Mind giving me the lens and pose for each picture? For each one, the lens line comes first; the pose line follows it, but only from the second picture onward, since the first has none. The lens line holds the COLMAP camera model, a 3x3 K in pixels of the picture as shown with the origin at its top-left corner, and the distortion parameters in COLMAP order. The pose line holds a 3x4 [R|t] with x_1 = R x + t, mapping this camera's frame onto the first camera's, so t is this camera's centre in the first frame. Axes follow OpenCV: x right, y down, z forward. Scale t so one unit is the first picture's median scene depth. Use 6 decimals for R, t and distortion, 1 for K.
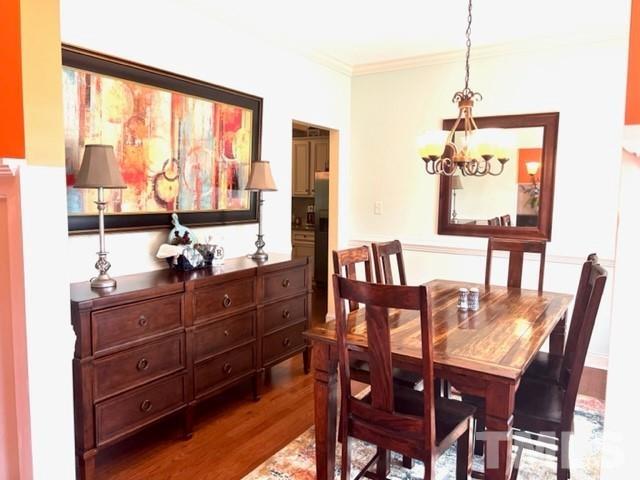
lens RADIAL K [[481.9, 0, 320.0], [0, 481.9, 240.0], [0, 0, 1]] dist [0.098253, -0.137873]
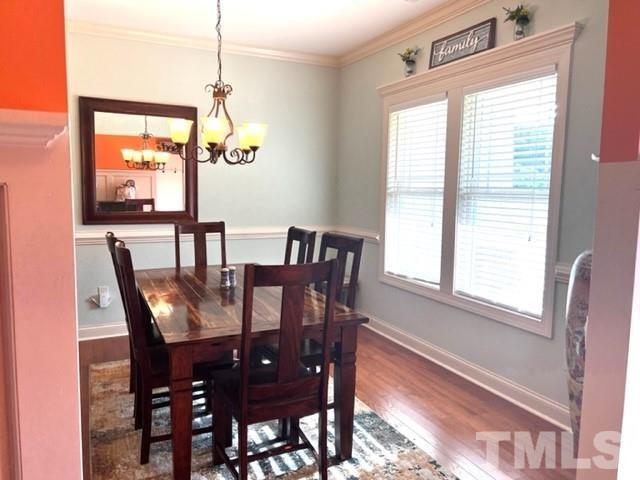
lens RADIAL K [[481.9, 0, 320.0], [0, 481.9, 240.0], [0, 0, 1]] dist [0.098253, -0.137873]
pose [[0.511533, -0.098899, 0.853553, -0.405561], [0.074580, 0.994716, 0.070560, -0.018407], [-0.856021, 0.027565, 0.516206, 0.214047]]
